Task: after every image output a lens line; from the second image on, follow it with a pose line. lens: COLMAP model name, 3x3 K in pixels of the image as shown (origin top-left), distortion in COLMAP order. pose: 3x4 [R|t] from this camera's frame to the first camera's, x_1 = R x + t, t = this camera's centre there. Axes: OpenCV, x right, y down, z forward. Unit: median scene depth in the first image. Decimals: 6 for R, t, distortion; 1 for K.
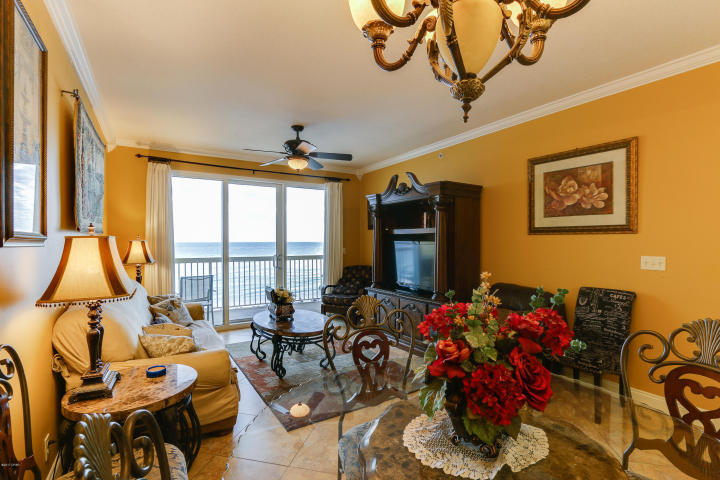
lens RADIAL K [[341.3, 0, 364.8], [0, 341.3, 233.1], [0, 0, 1]] dist [-0.008221, 0.000174]
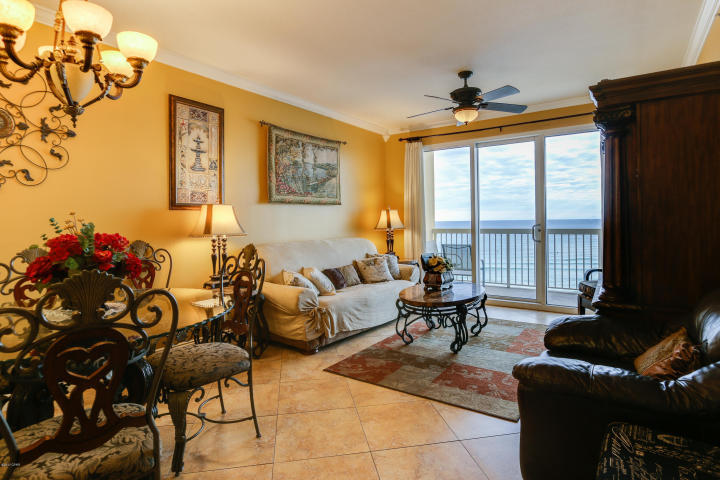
lens RADIAL K [[393.9, 0, 360.6], [0, 393.9, 216.9], [0, 0, 1]] dist [-0.003805, -0.000156]
pose [[0.388632, -0.015108, -0.921269, 0.528114], [0.036183, 0.999345, -0.001125, 0.037629], [0.920682, -0.032897, 0.388924, 0.310947]]
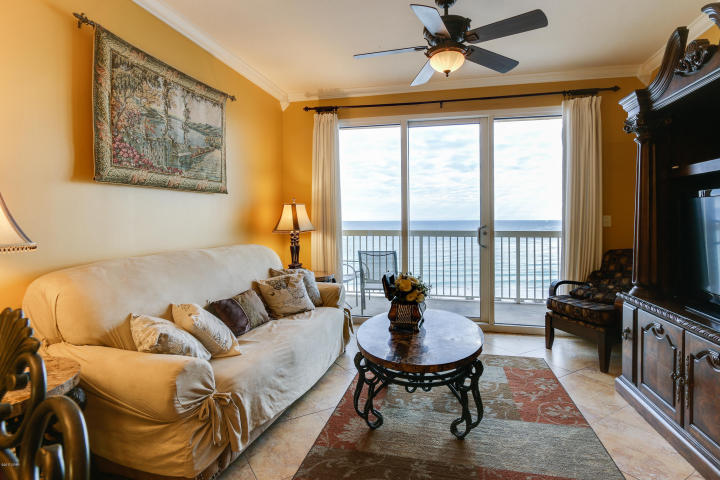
lens RADIAL K [[393.6, 0, 362.6], [0, 393.6, 223.6], [0, 0, 1]] dist [-0.002264, -0.000963]
pose [[0.700641, 0.005045, -0.713496, 0.151838], [0.020446, 0.999422, 0.027144, 0.040512], [0.713221, -0.033606, 0.700133, 0.370321]]
